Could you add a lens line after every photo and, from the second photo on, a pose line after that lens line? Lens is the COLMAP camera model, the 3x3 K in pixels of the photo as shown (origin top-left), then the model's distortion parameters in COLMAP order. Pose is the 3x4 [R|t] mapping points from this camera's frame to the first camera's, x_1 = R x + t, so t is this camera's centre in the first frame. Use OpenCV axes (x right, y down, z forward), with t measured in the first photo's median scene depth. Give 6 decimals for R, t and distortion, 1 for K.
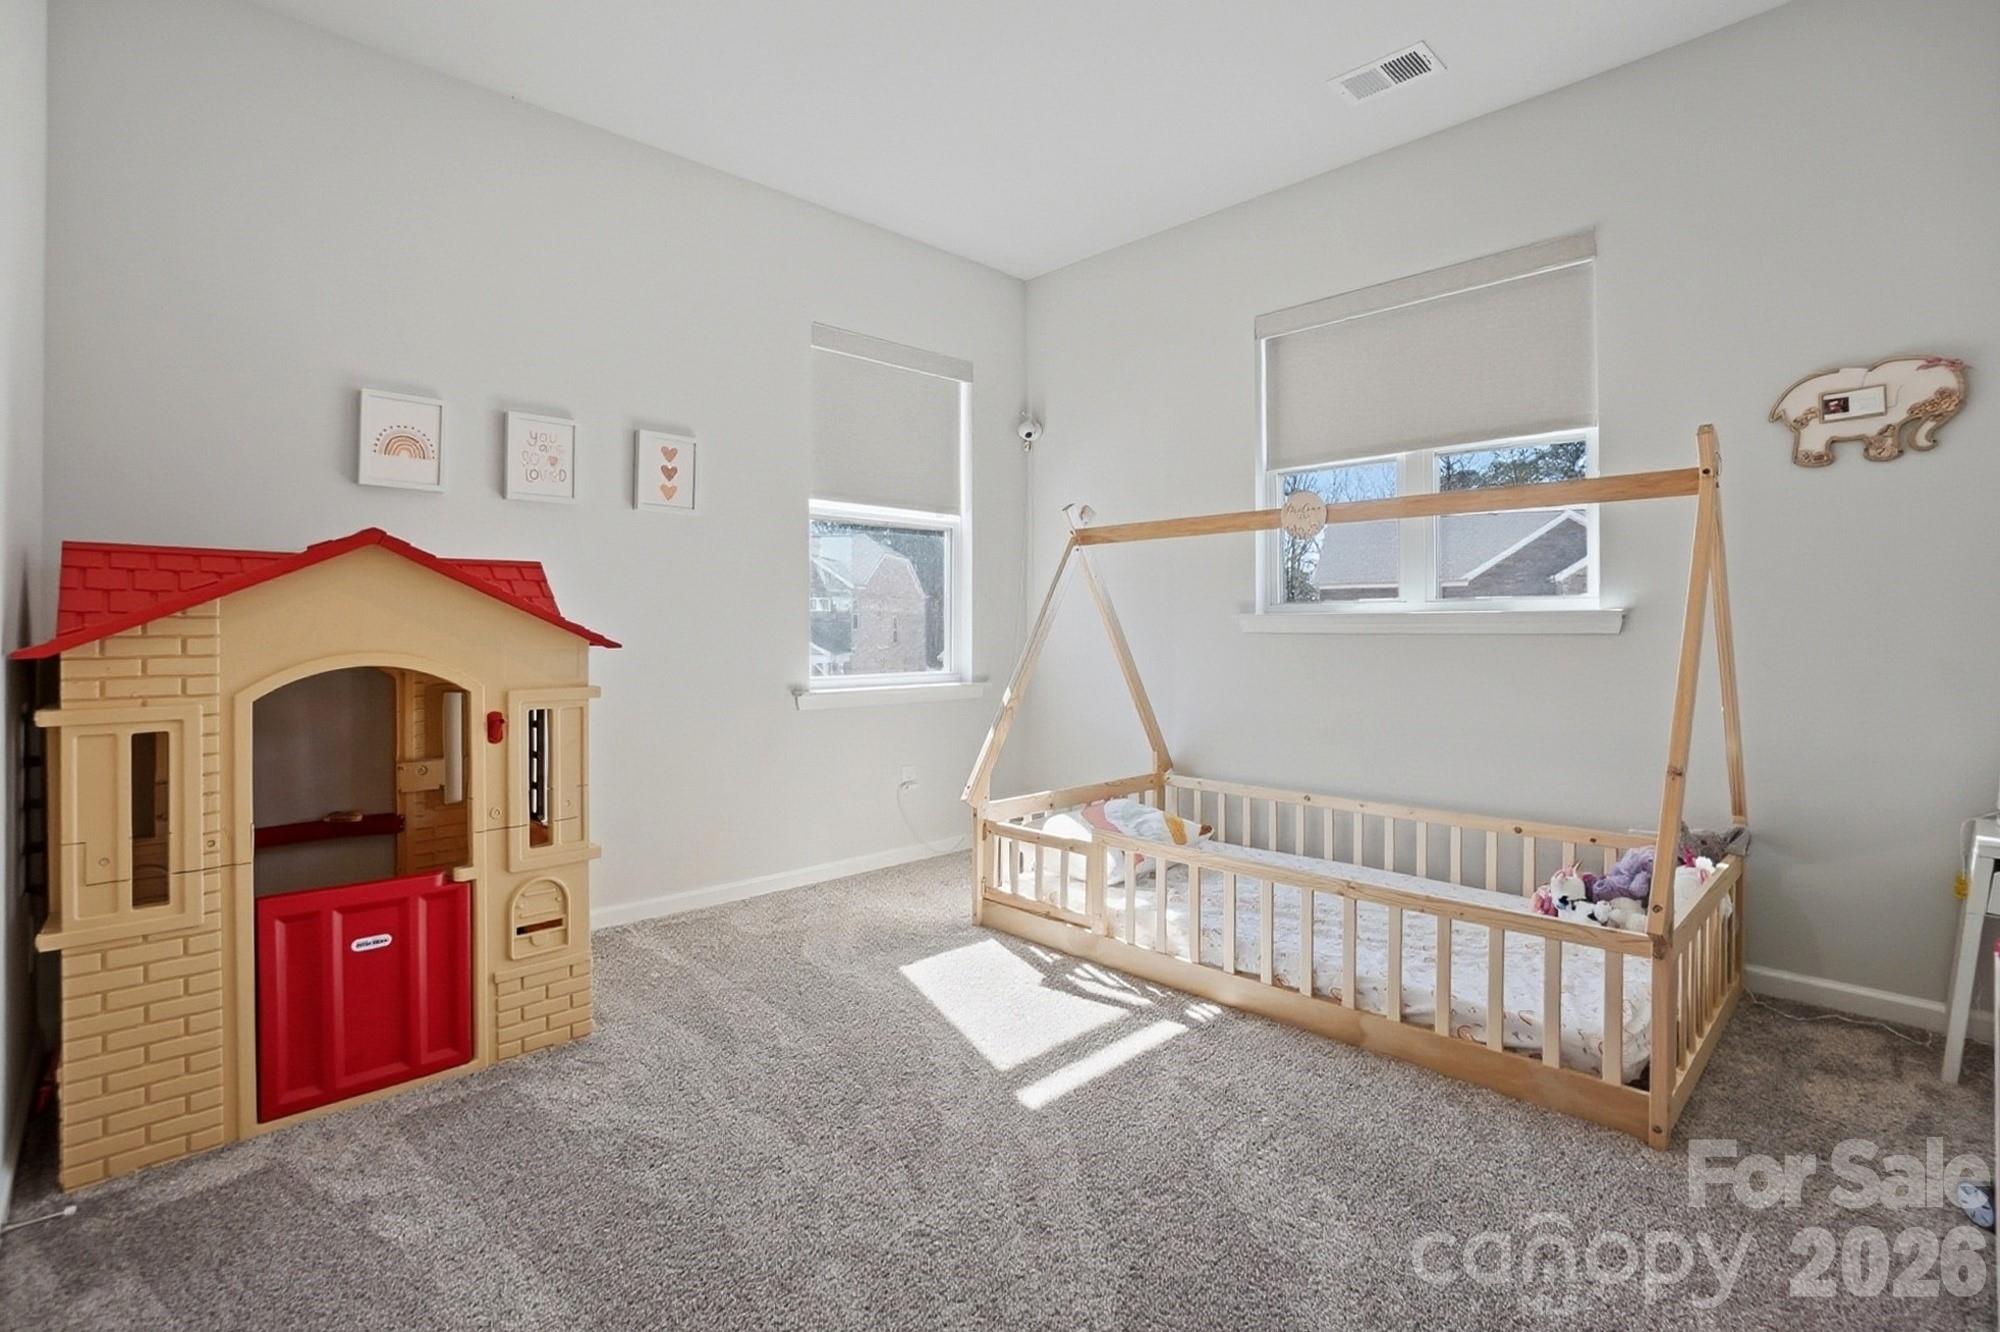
lens RADIAL K [[924.0, 0, 1004.3], [0, 924.0, 642.0], [0, 0, 1]] dist [-0.036297, 0.000416]
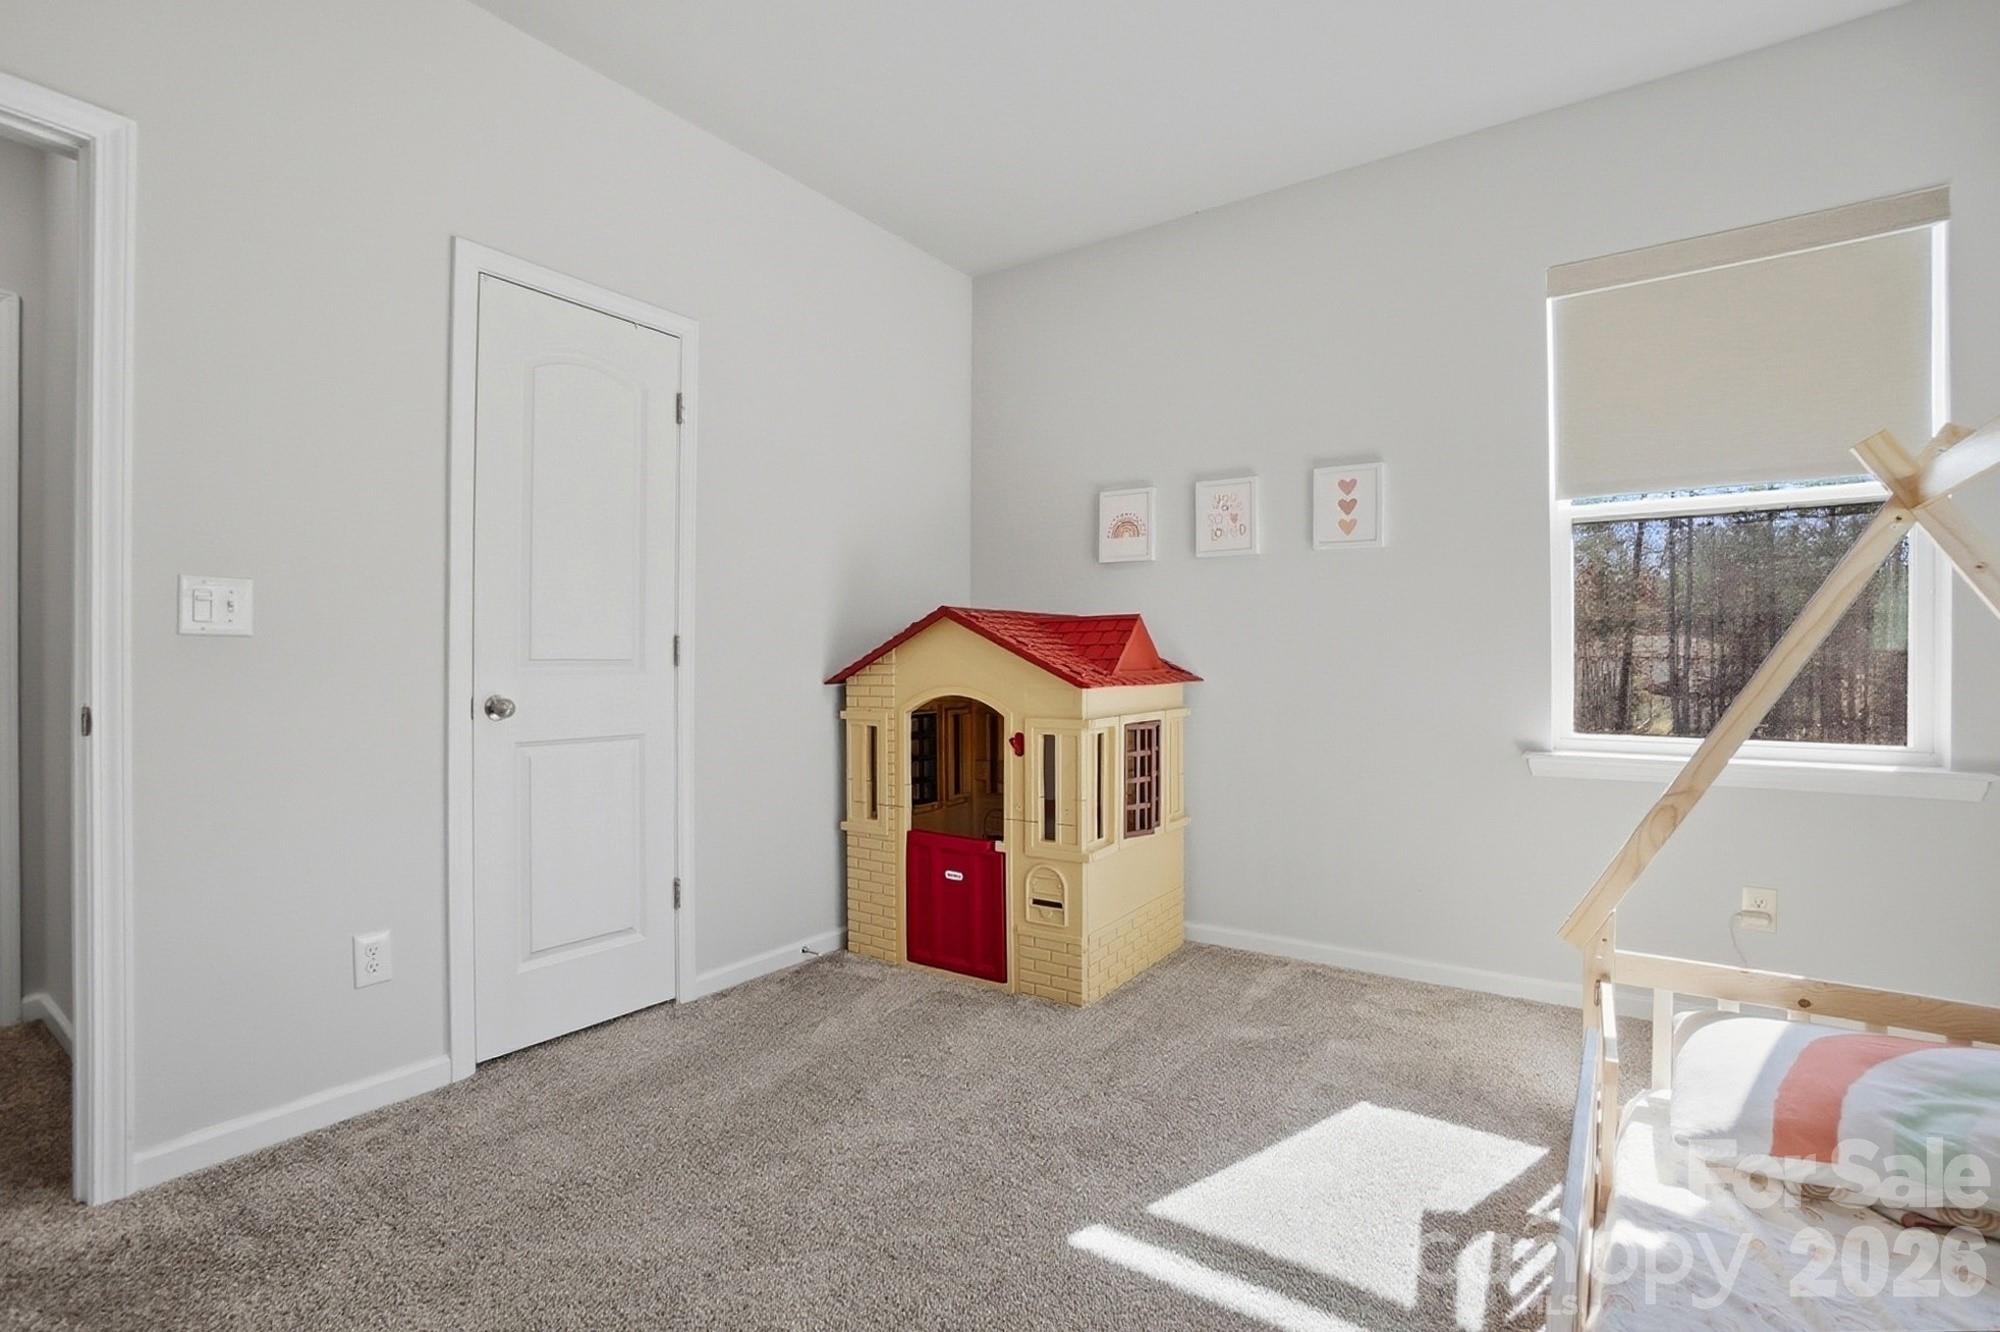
lens RADIAL K [[930.9, 0, 983.9], [0, 930.9, 672.6], [0, 0, 1]] dist [-0.053188, 0.024681]
pose [[0.181570, 0.017152, -0.983228, 0.737909], [-0.011201, 0.999819, 0.015373, -0.031422], [0.983314, 0.008222, 0.181729, 0.658015]]
